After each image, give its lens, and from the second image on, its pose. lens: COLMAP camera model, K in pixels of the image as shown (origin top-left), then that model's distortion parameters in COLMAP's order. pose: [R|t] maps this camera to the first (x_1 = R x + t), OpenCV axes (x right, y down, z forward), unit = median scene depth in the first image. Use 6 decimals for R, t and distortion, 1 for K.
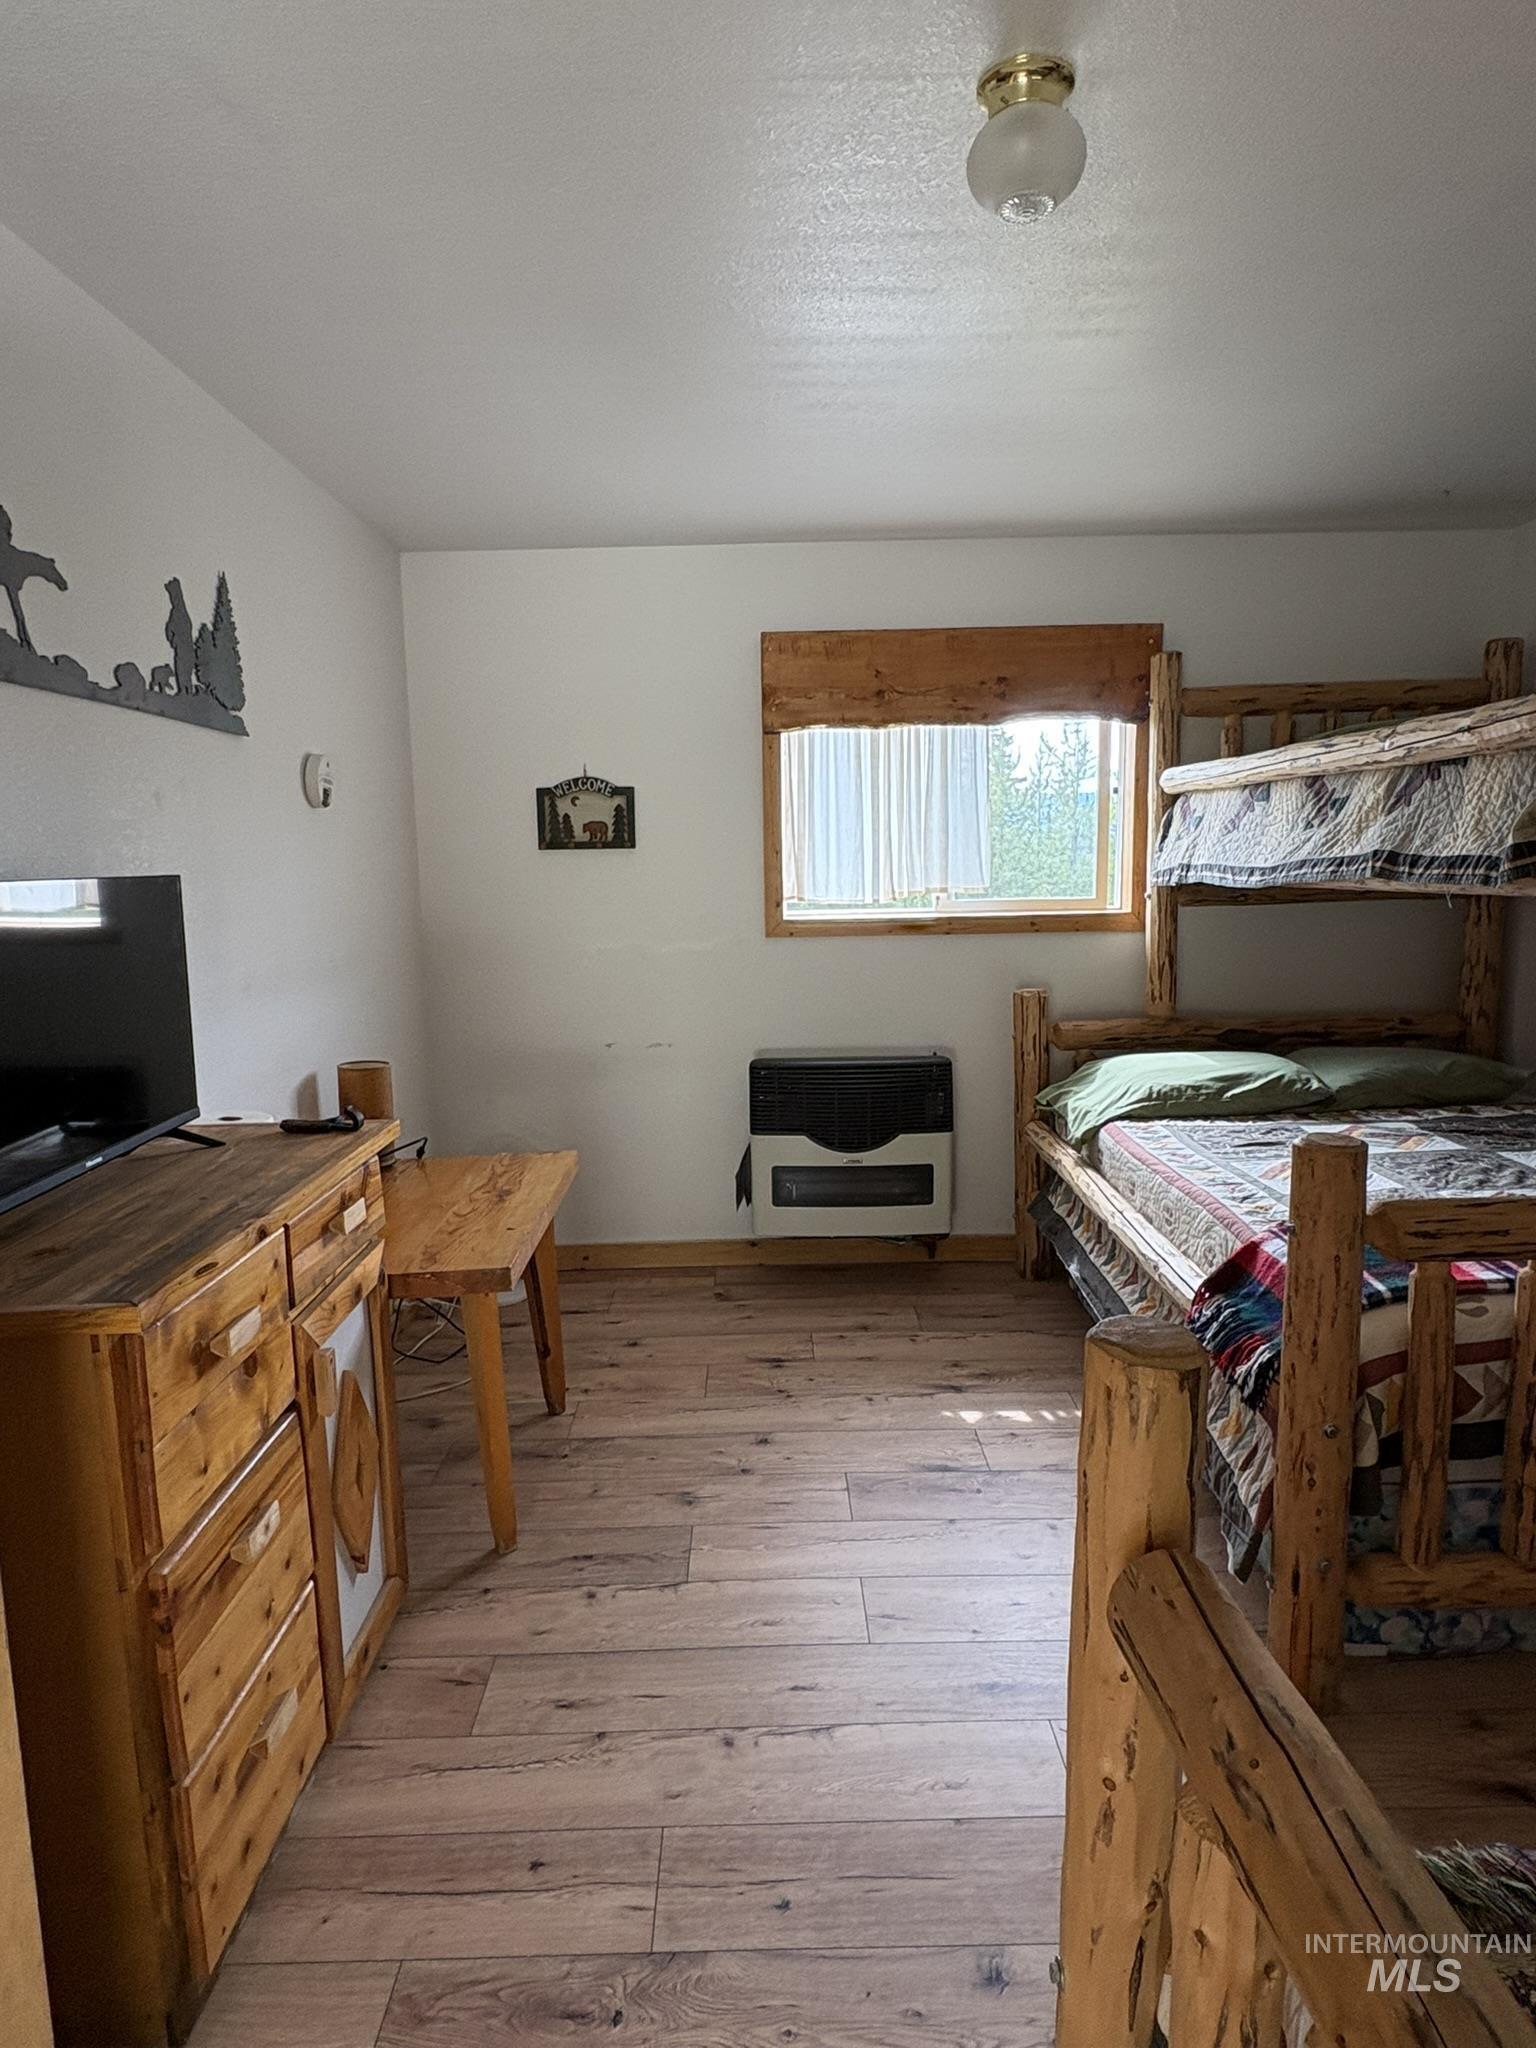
lens RADIAL K [[1212.8, 0, 769.0], [0, 1212.8, 1030.8], [0, 0, 1]] dist [0.002107, -0.000231]
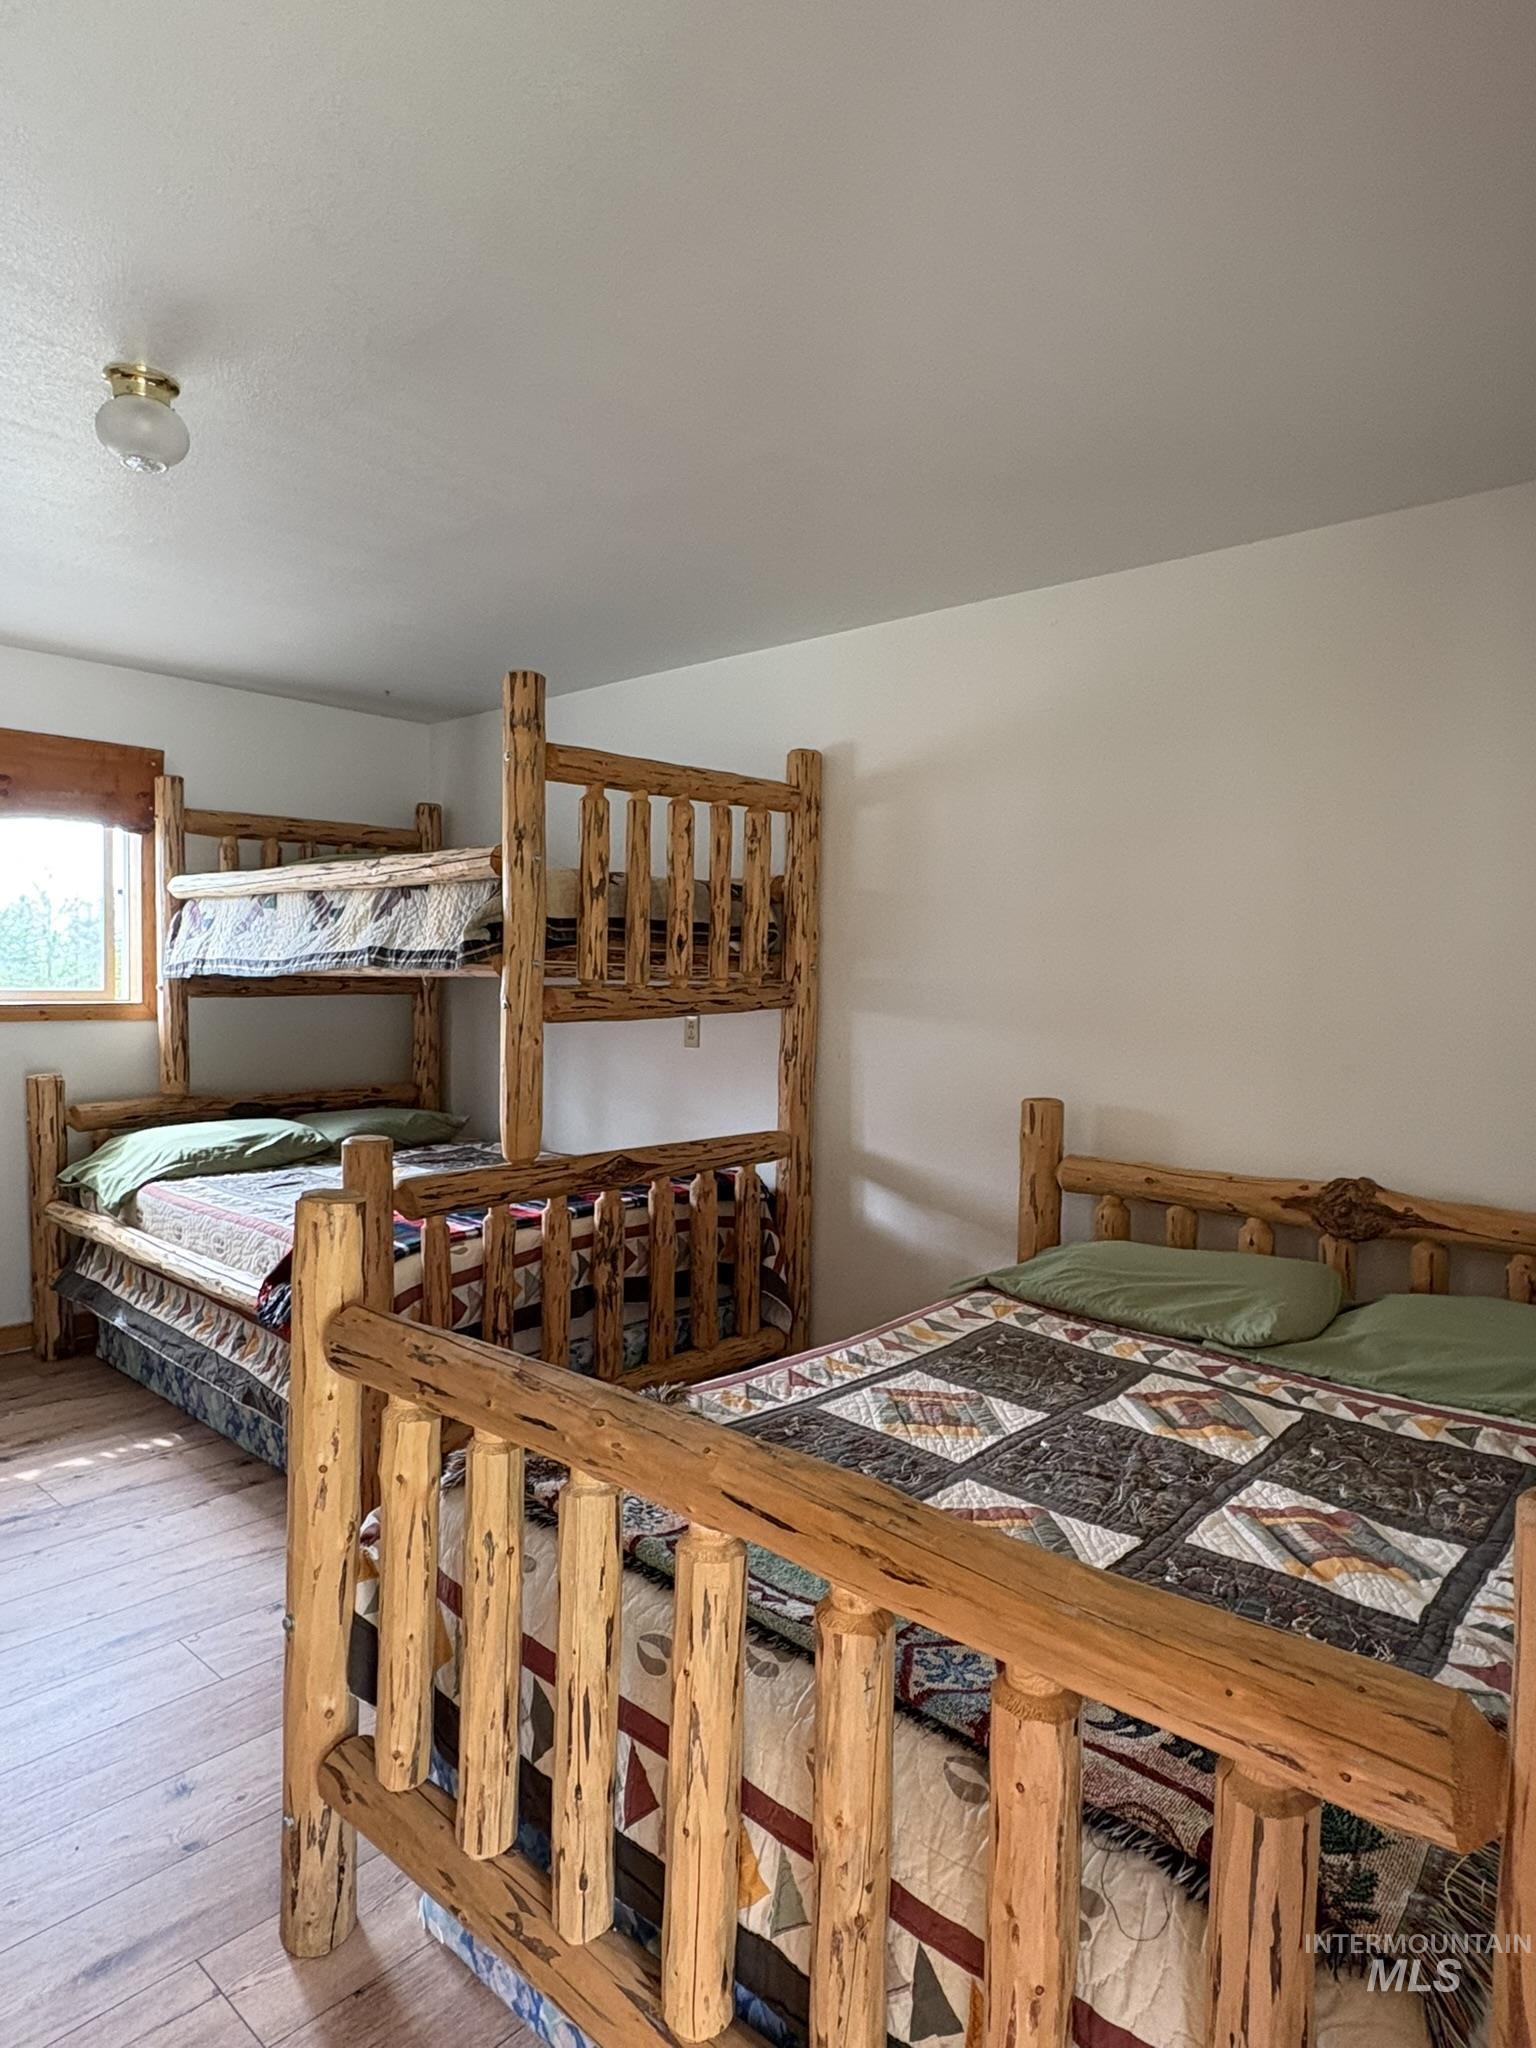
lens RADIAL K [[1212.8, 0, 766.8], [0, 1212.8, 1028.4], [0, 0, 1]] dist [0.002107, -0.000231]
pose [[0.676262, -0.004232, 0.736649, -0.160849], [0.078630, 0.994685, -0.066470, 0.054202], [-0.732453, 0.102874, 0.673001, -0.189768]]
